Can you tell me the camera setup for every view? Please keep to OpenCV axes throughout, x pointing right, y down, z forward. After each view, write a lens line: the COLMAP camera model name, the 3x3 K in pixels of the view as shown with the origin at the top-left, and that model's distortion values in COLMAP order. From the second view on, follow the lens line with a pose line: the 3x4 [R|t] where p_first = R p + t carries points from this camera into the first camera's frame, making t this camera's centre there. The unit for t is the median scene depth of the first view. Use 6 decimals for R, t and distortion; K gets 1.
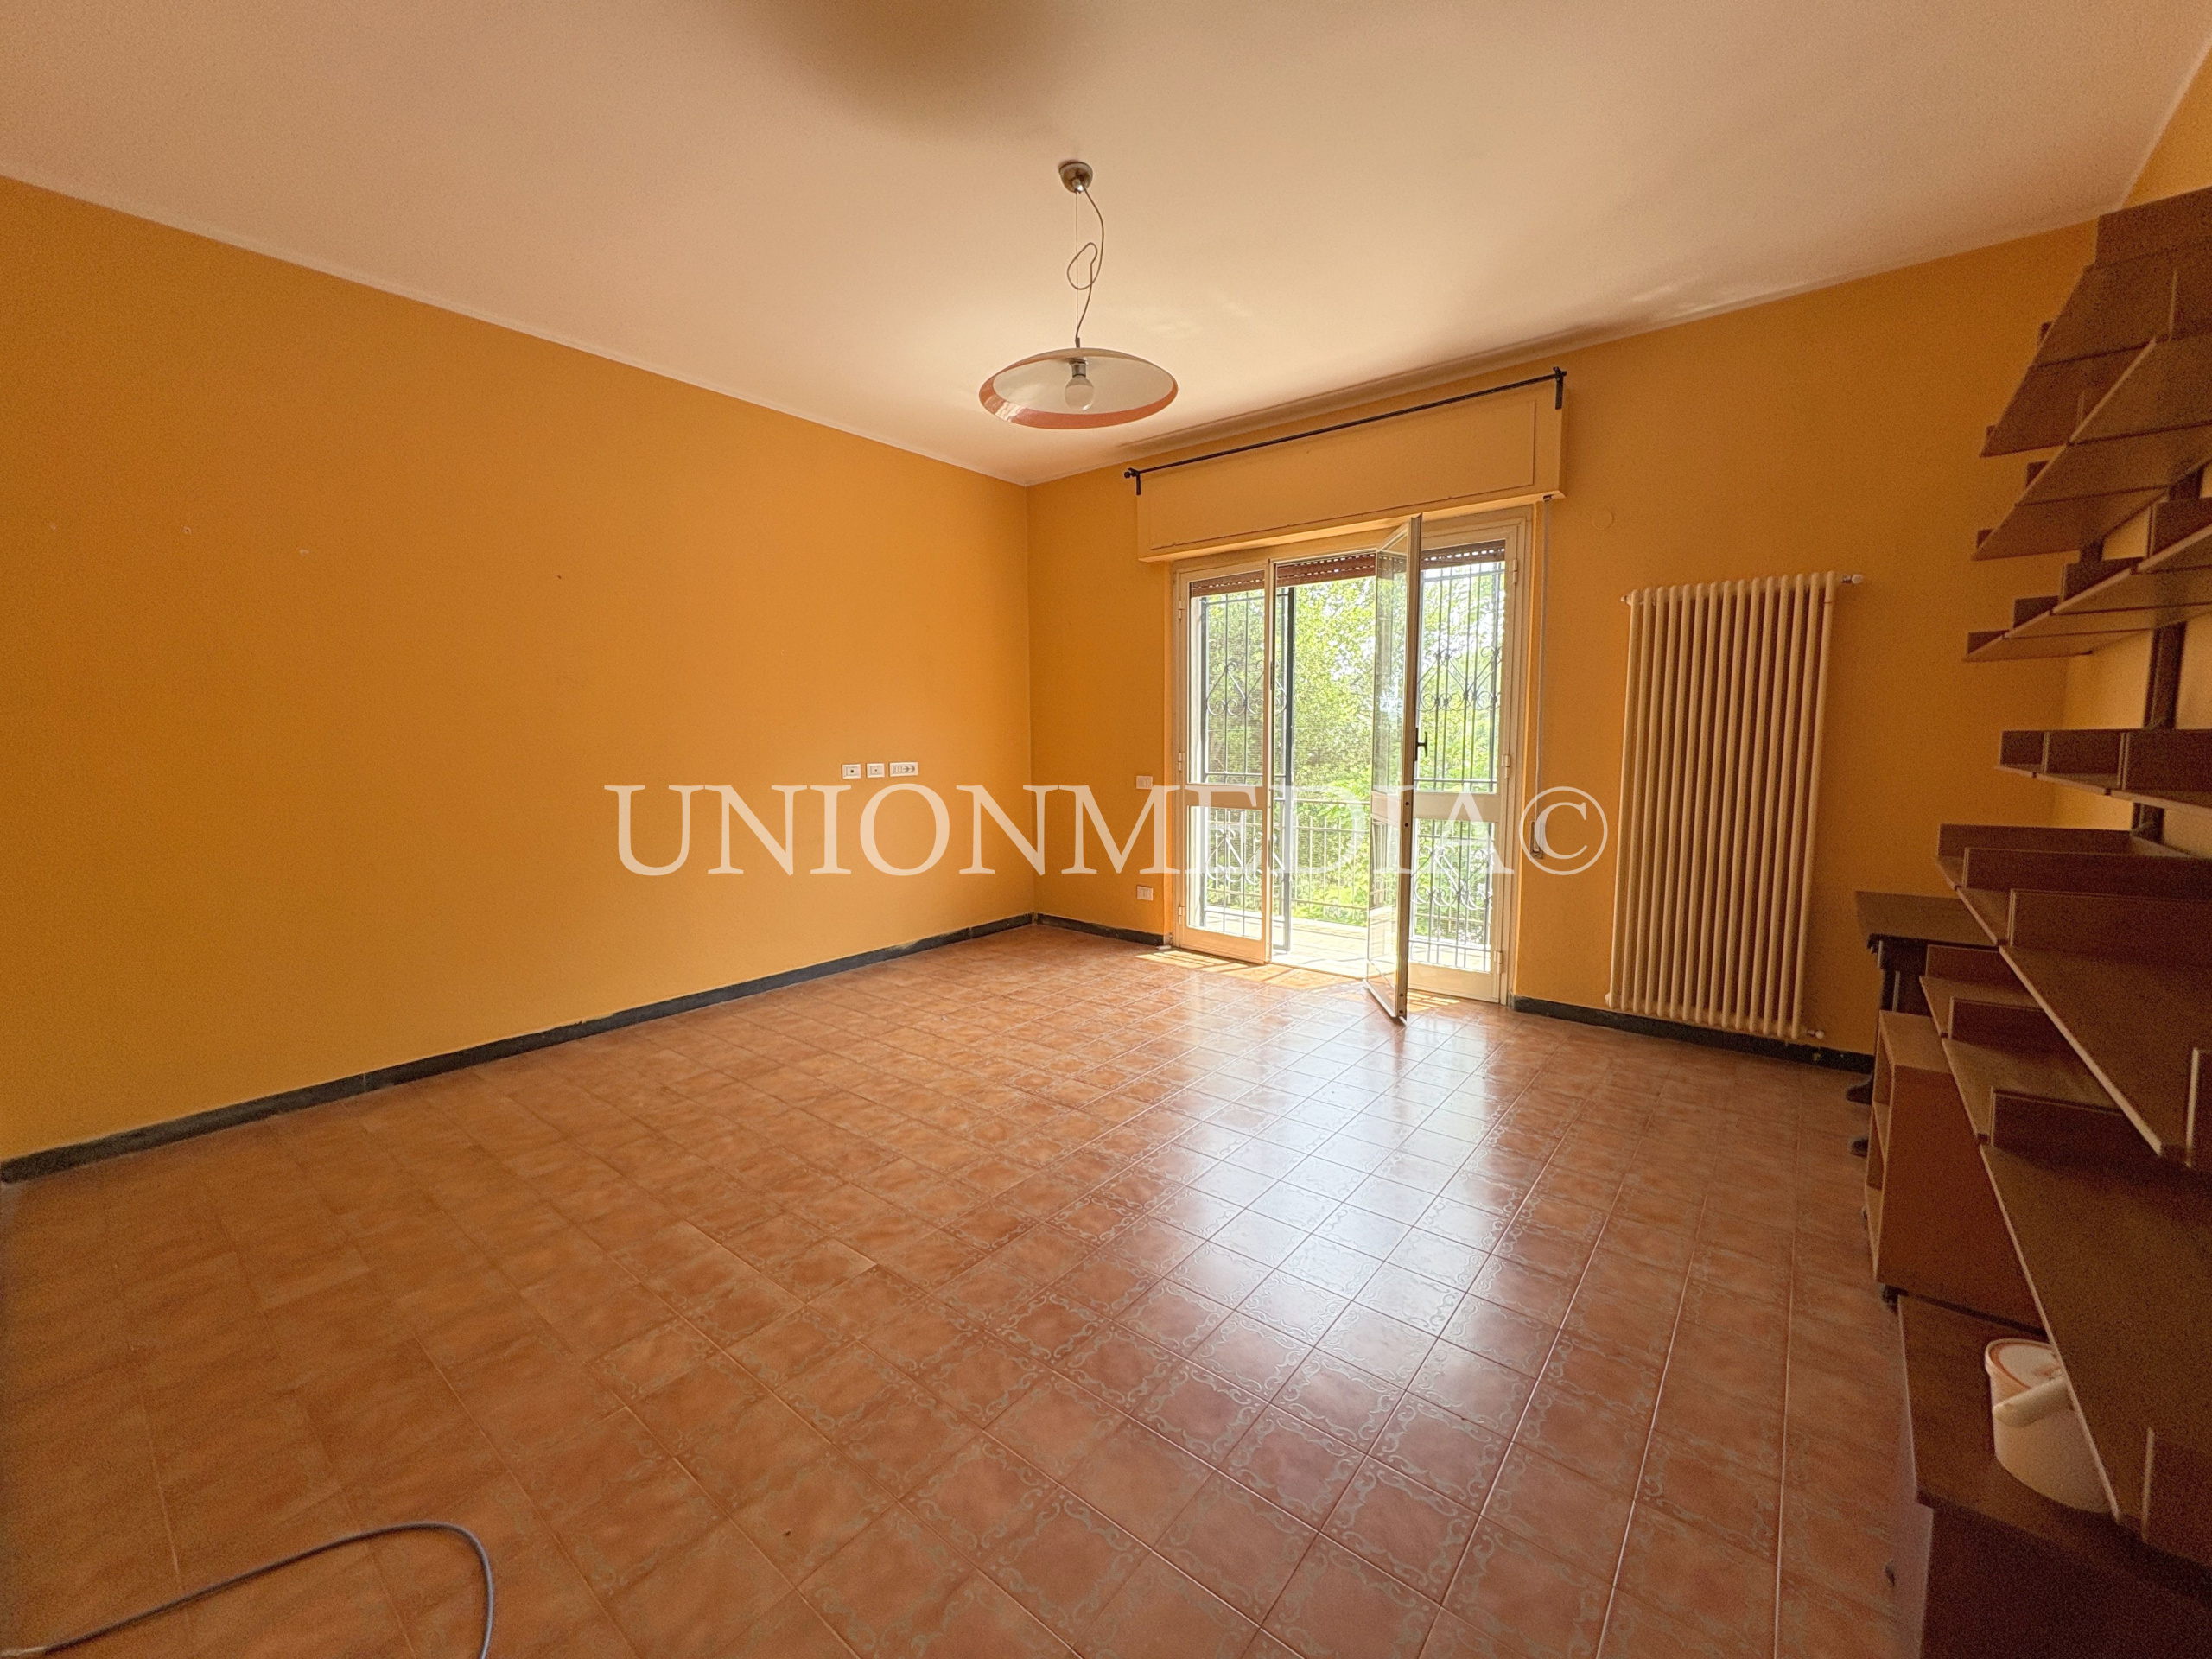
lens RADIAL K [[882.4, 0, 1107.6], [0, 882.4, 837.4], [0, 0, 1]] dist [0.000769, 0.000593]
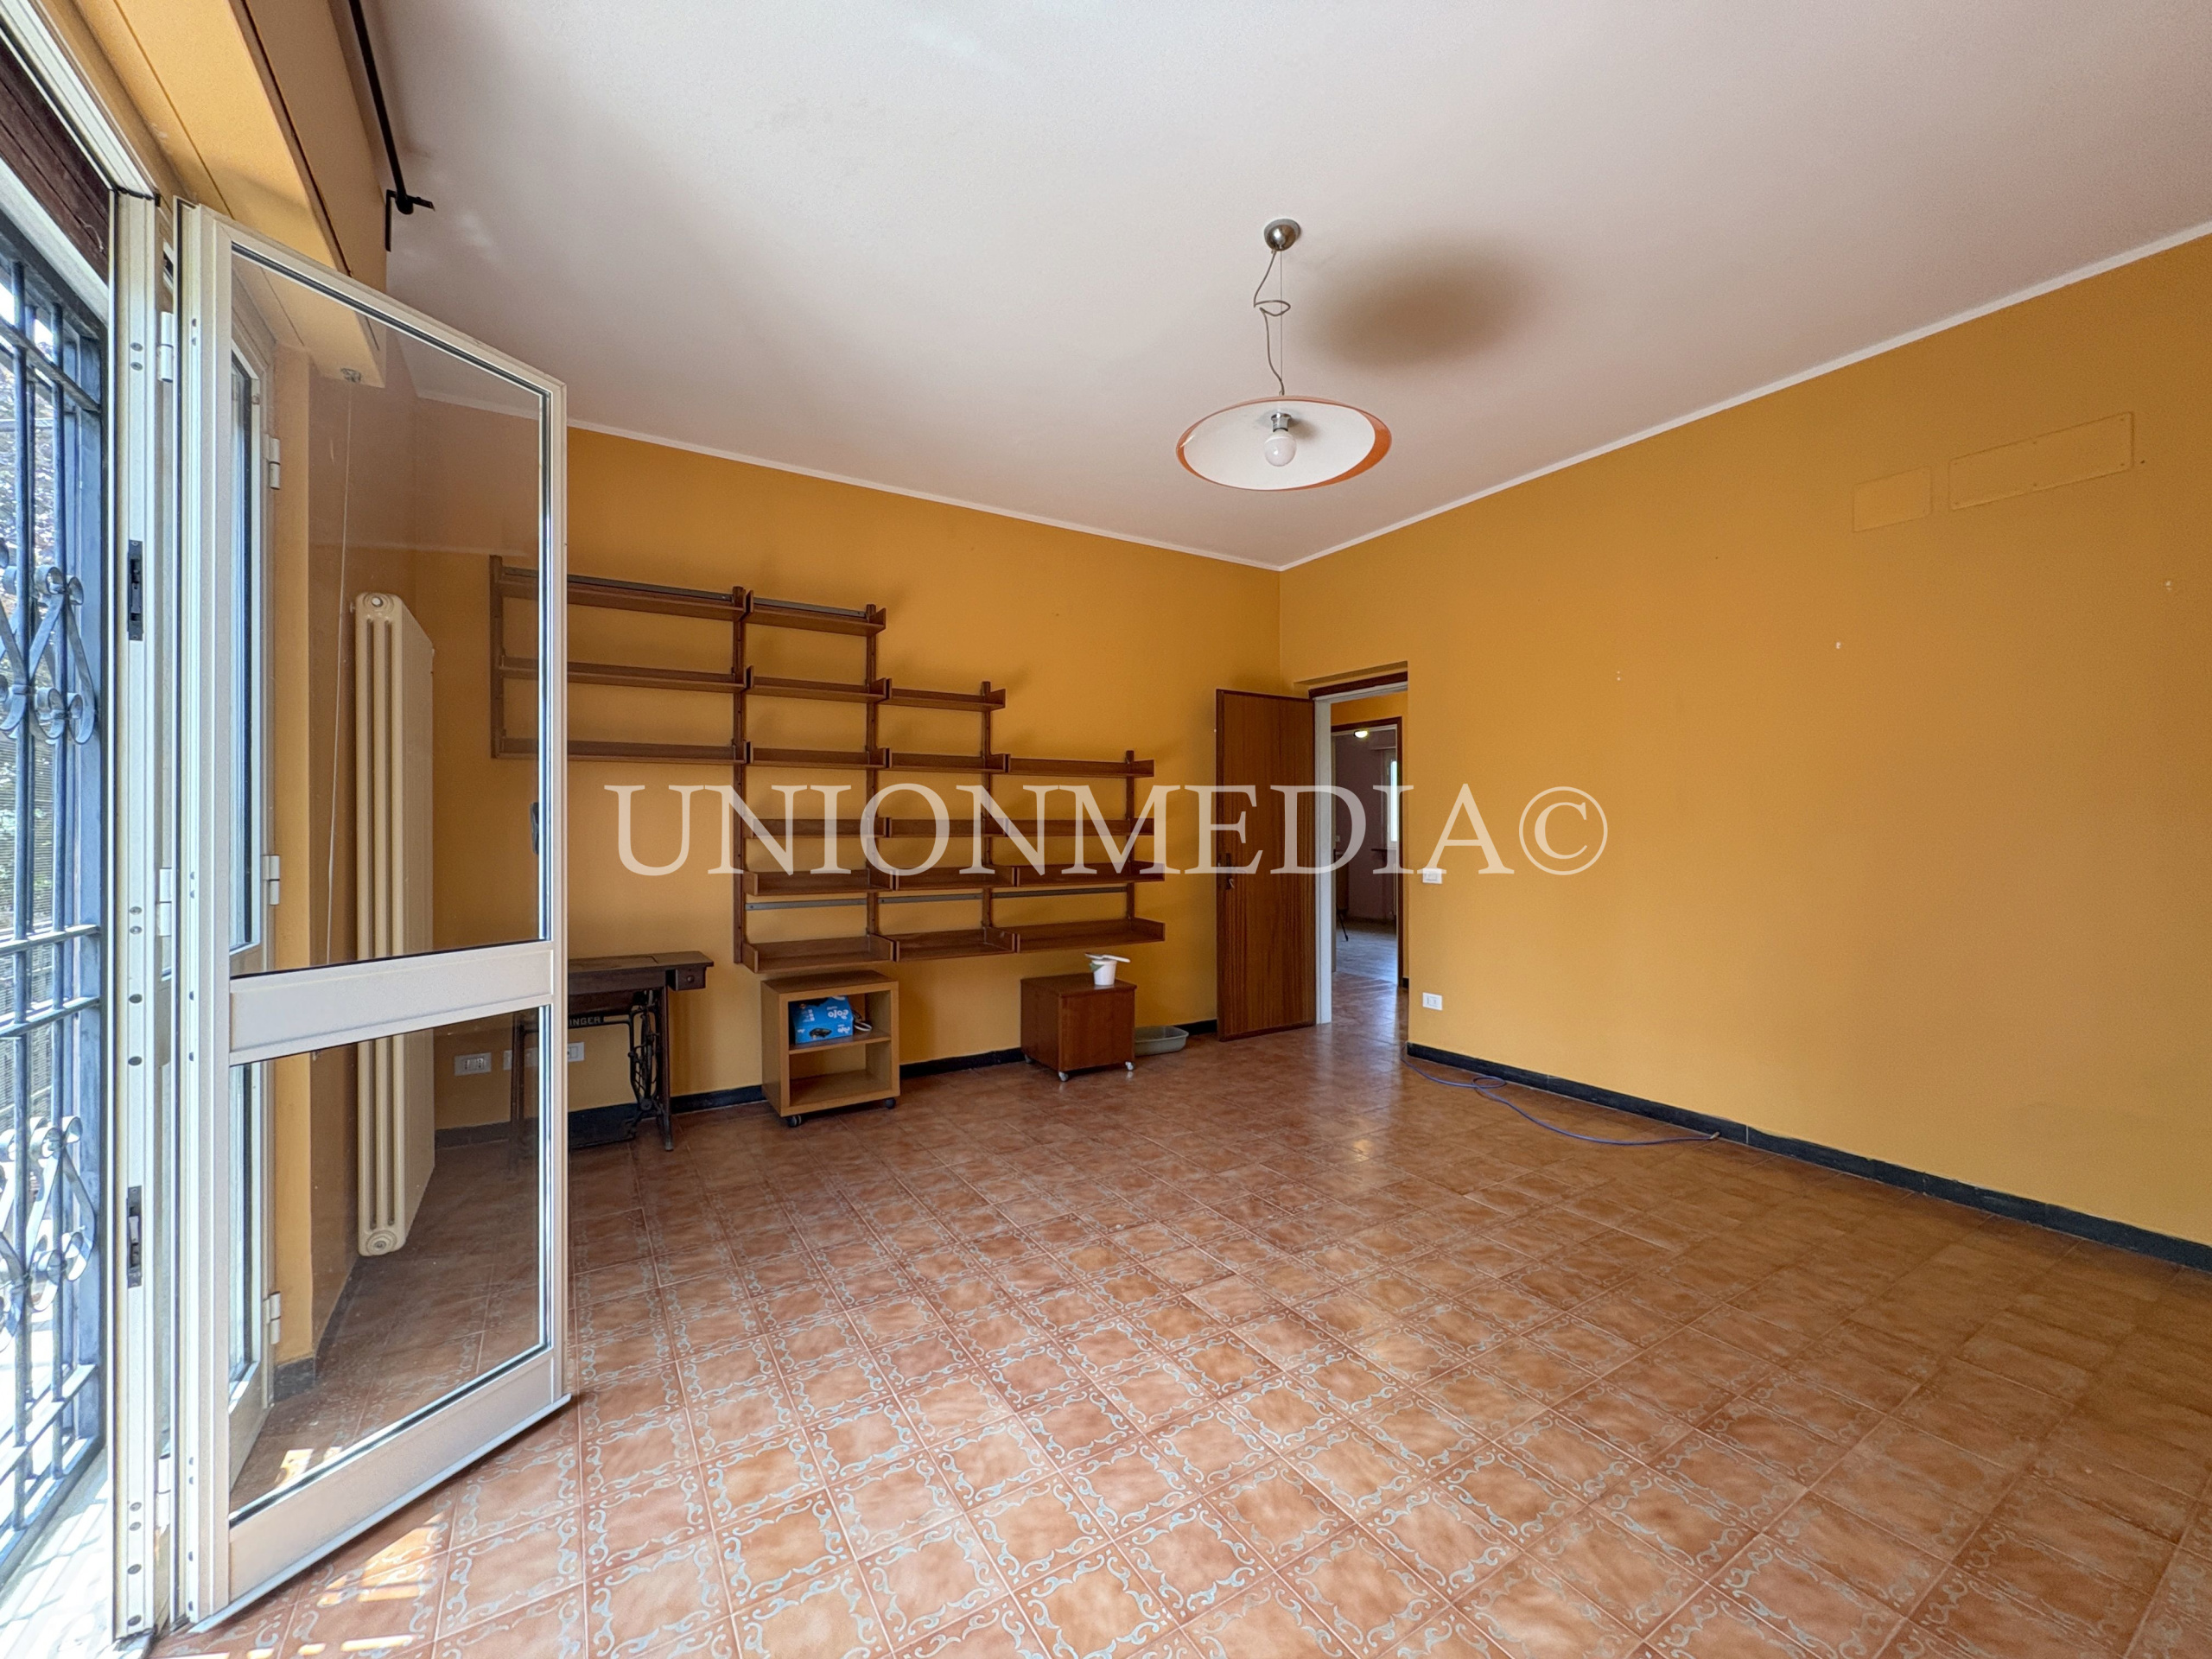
lens RADIAL K [[882.4, 0, 1105.9], [0, 882.4, 827.7], [0, 0, 1]] dist [0.000769, 0.000593]
pose [[-0.942840, 0.007545, 0.333159, -0.142113], [0.045999, 0.993120, 0.107684, -0.180259], [-0.330055, 0.116854, -0.936701, 1.701413]]
